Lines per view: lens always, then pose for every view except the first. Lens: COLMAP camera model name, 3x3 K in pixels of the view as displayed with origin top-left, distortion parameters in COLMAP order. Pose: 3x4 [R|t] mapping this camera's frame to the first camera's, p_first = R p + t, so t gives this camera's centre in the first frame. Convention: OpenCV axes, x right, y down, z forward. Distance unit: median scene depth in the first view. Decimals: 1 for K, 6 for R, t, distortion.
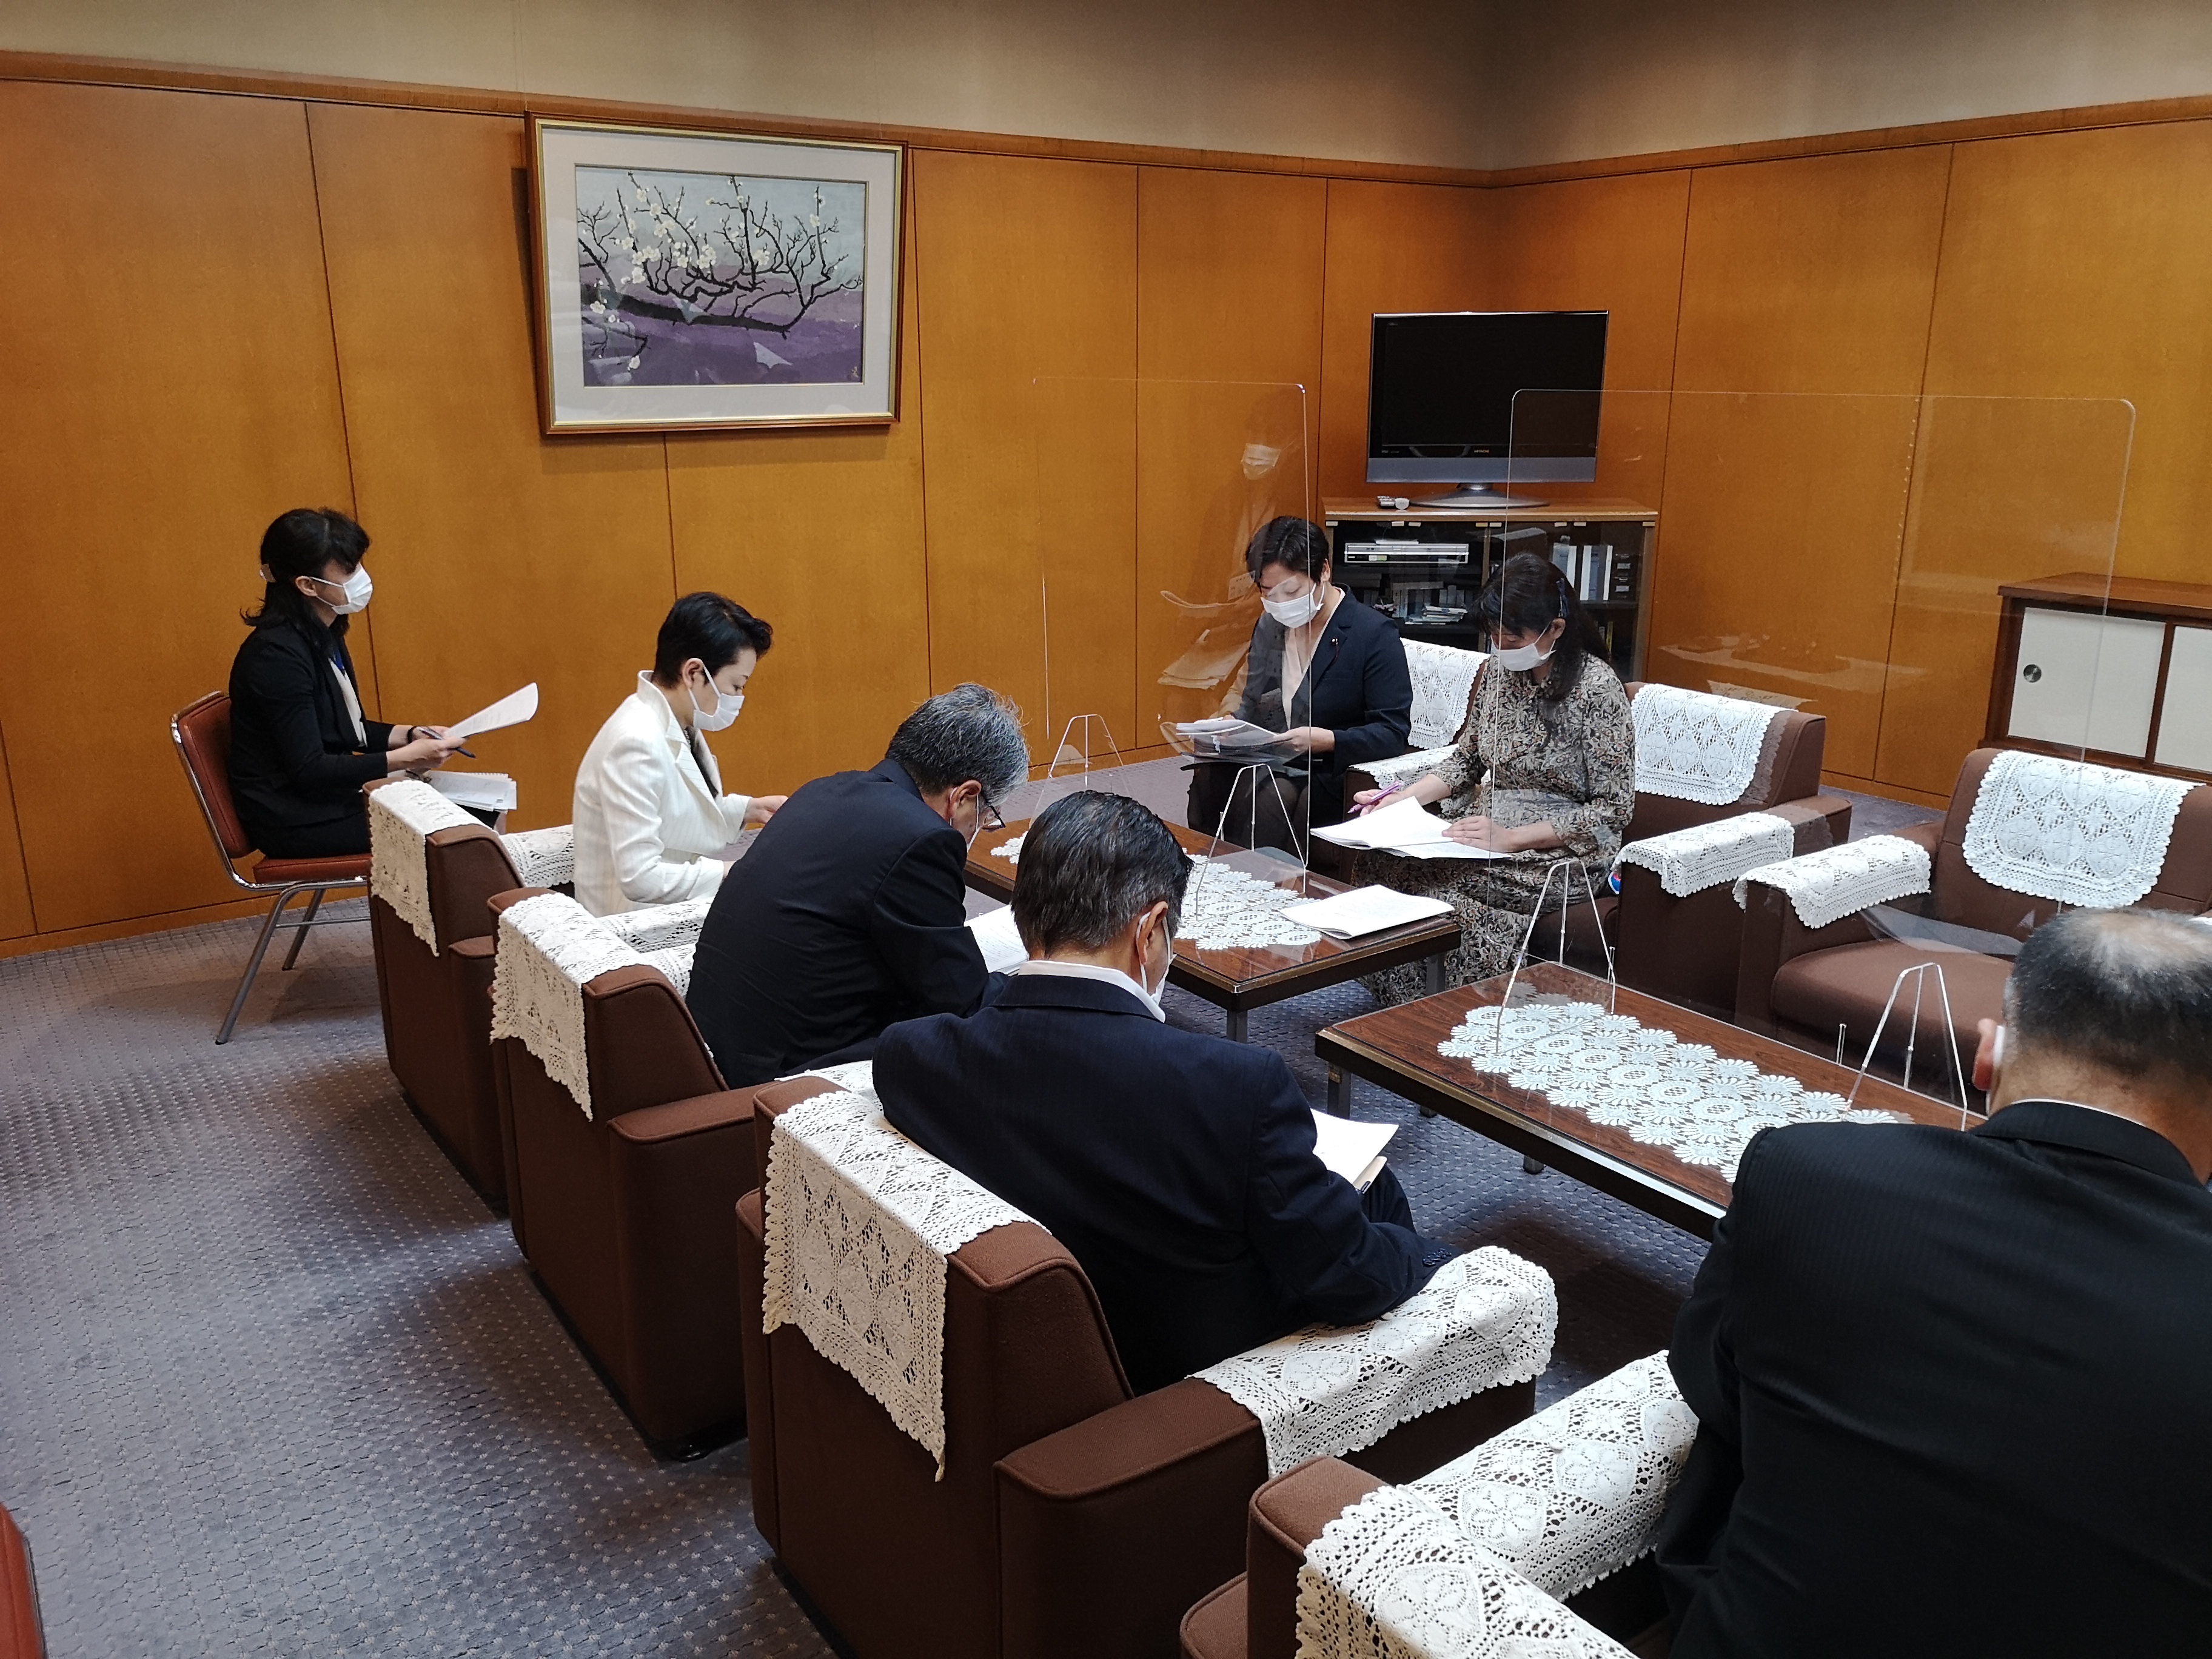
lens RADIAL K [[1700.2, 0, 1105.5], [0, 1700.2, 829.0], [0, 0, 1]] dist [0.001402, -0.001232]
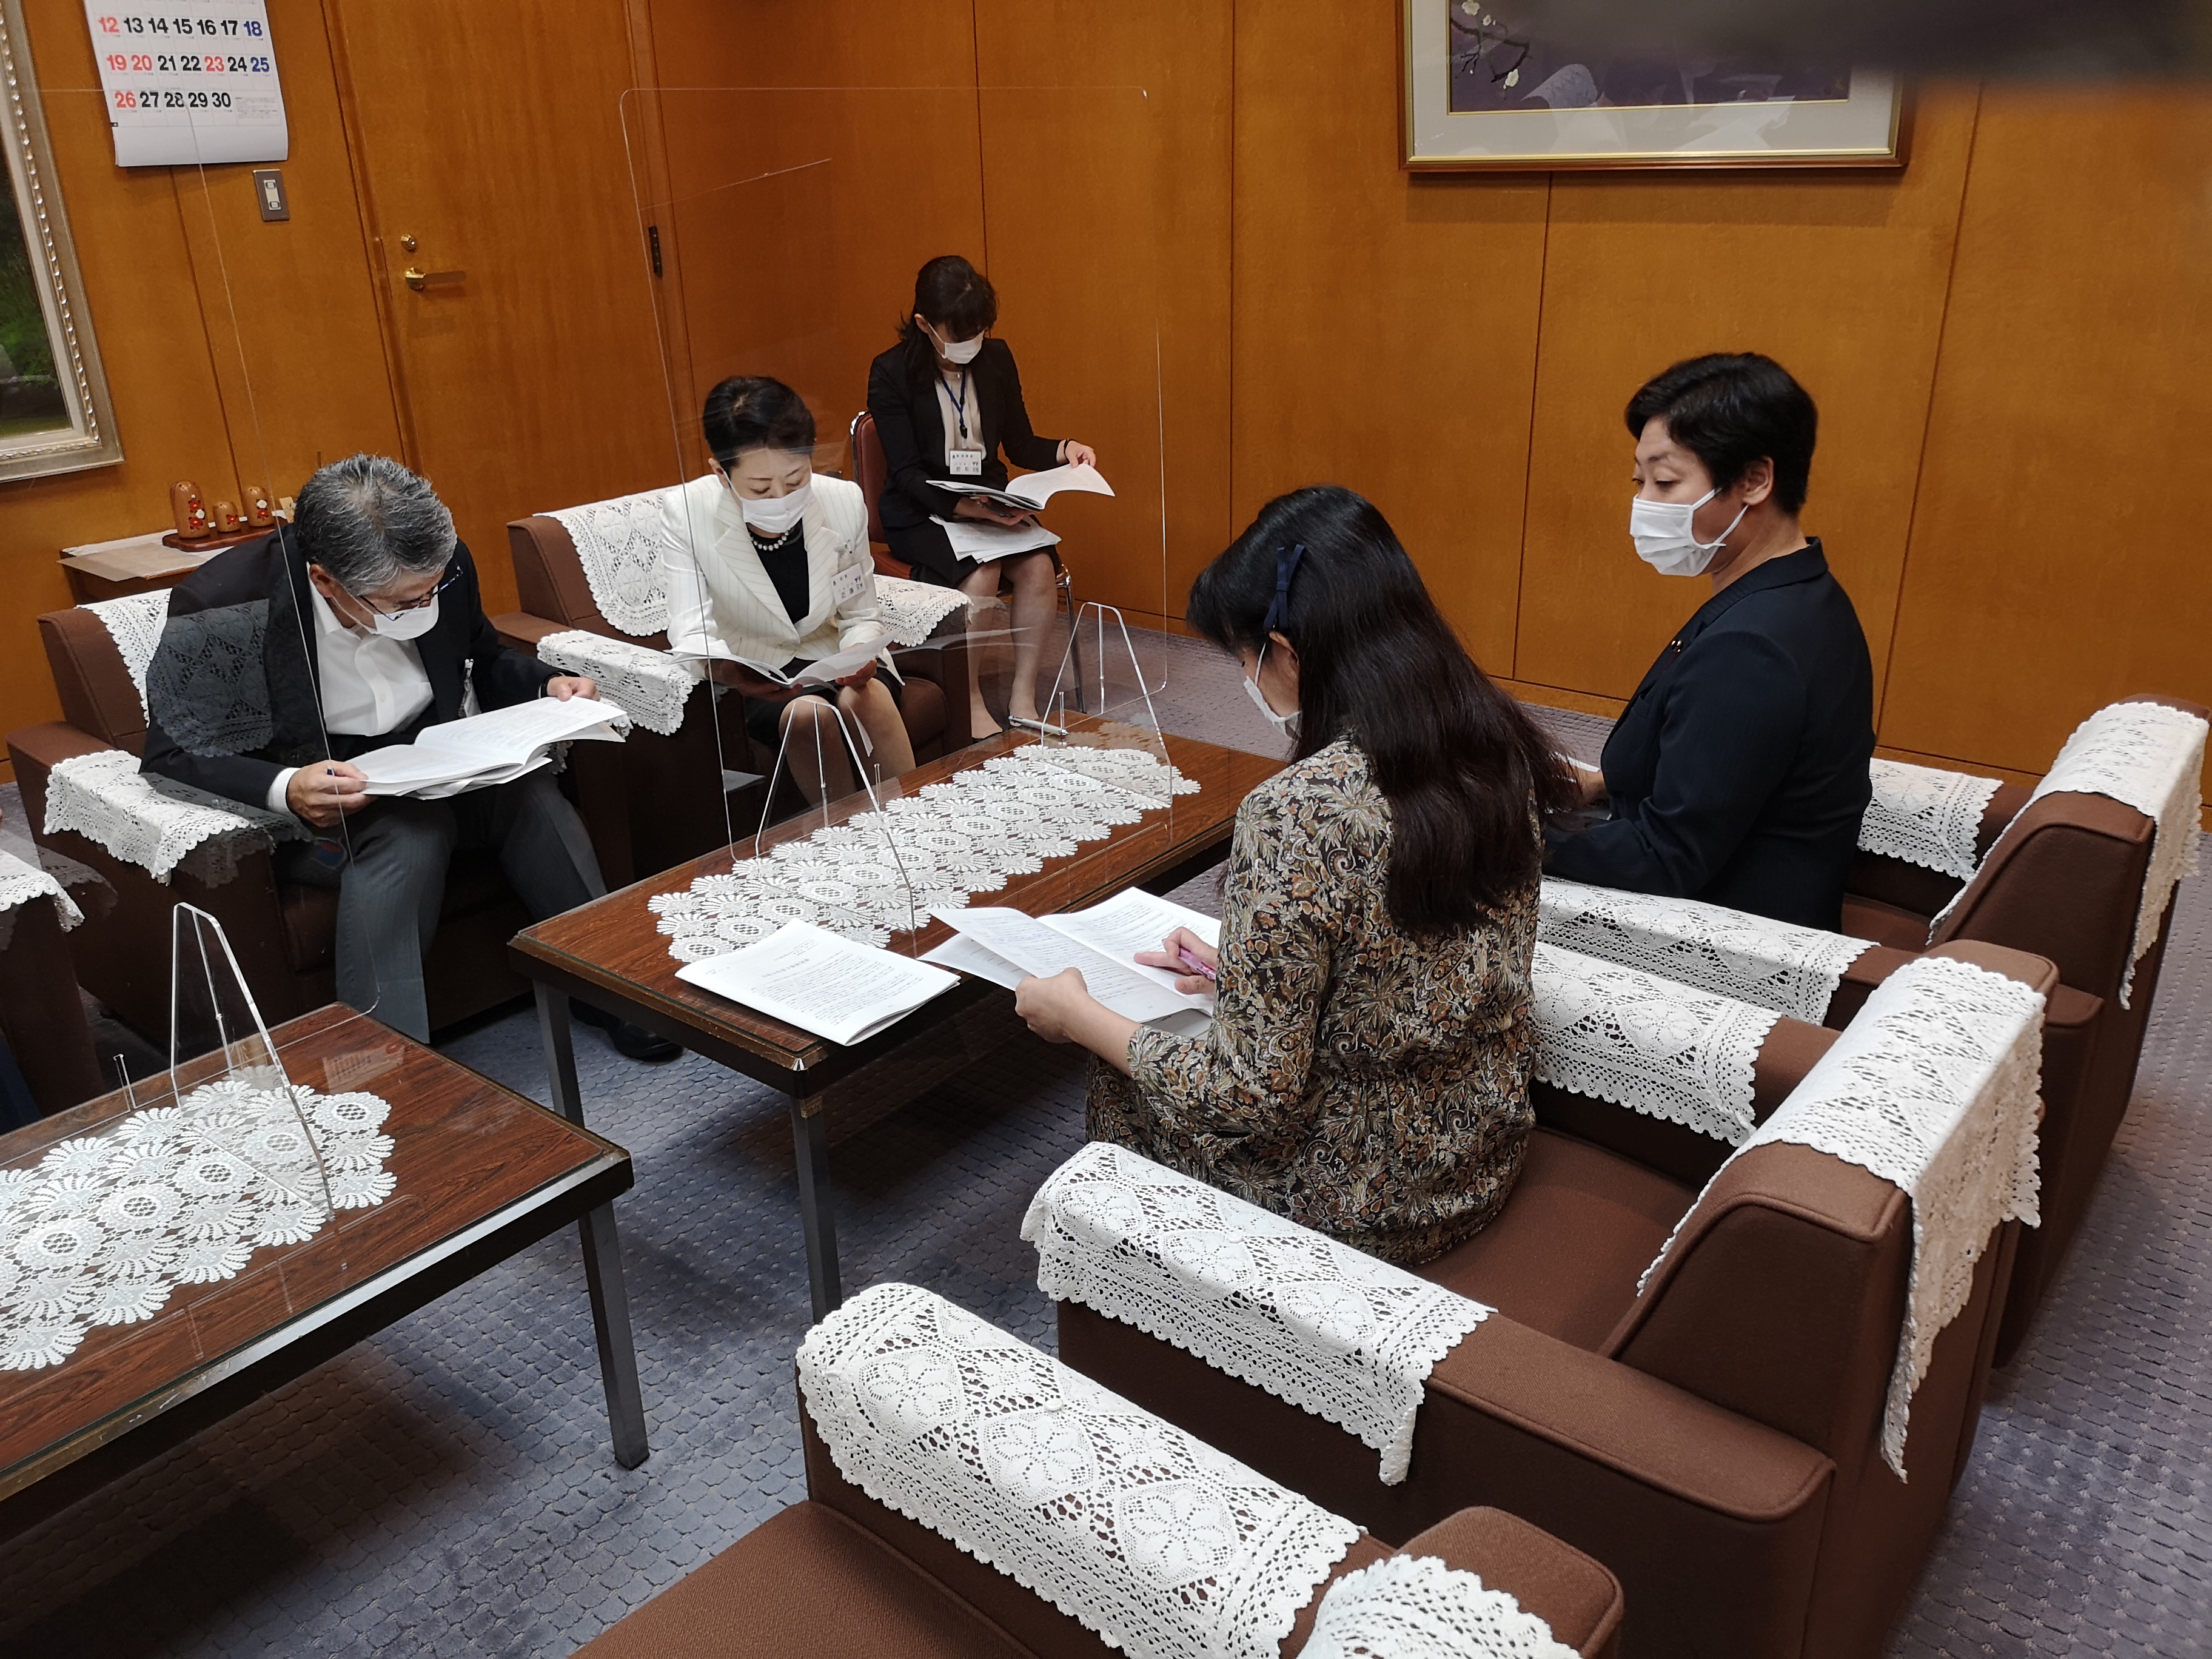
lens RADIAL K [[1700.2, 0, 1107.3], [0, 1700.2, 829.5], [0, 0, 1]] dist [0.001402, -0.001232]
pose [[0.267626, 0.358922, -0.894176, 0.480249], [-0.237234, 0.924005, 0.299891, -0.142435], [0.933861, 0.131870, 0.332436, 0.597462]]
